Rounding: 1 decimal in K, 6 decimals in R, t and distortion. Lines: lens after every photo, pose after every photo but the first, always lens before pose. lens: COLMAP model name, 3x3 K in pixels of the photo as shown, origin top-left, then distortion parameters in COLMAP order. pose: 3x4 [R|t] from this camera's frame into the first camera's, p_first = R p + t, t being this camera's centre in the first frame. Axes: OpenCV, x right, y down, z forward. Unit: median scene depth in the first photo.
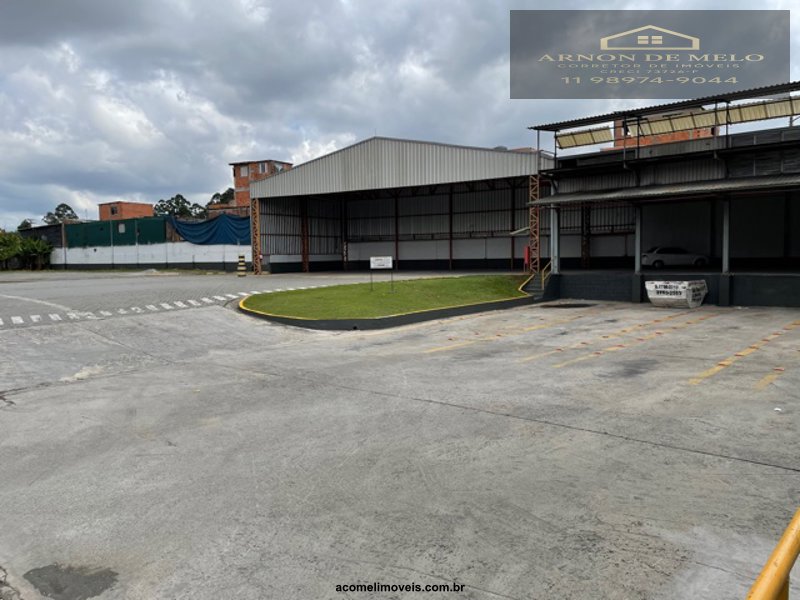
lens RADIAL K [[600.3, 0, 402.4], [0, 600.3, 300.1], [0, 0, 1]] dist [-0.006098, -0.005237]
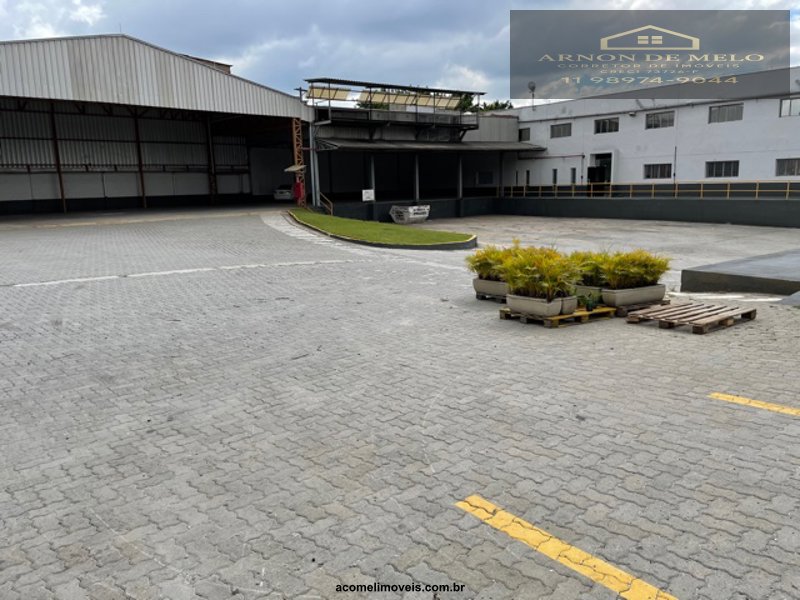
lens RADIAL K [[600.3, 0, 401.0], [0, 600.3, 301.8], [0, 0, 1]] dist [-0.006098, -0.005237]
pose [[0.214343, -0.170529, 0.961757, -0.759626], [0.085610, 0.984132, 0.155417, -0.022566], [-0.972999, 0.049024, 0.225541, 0.493411]]
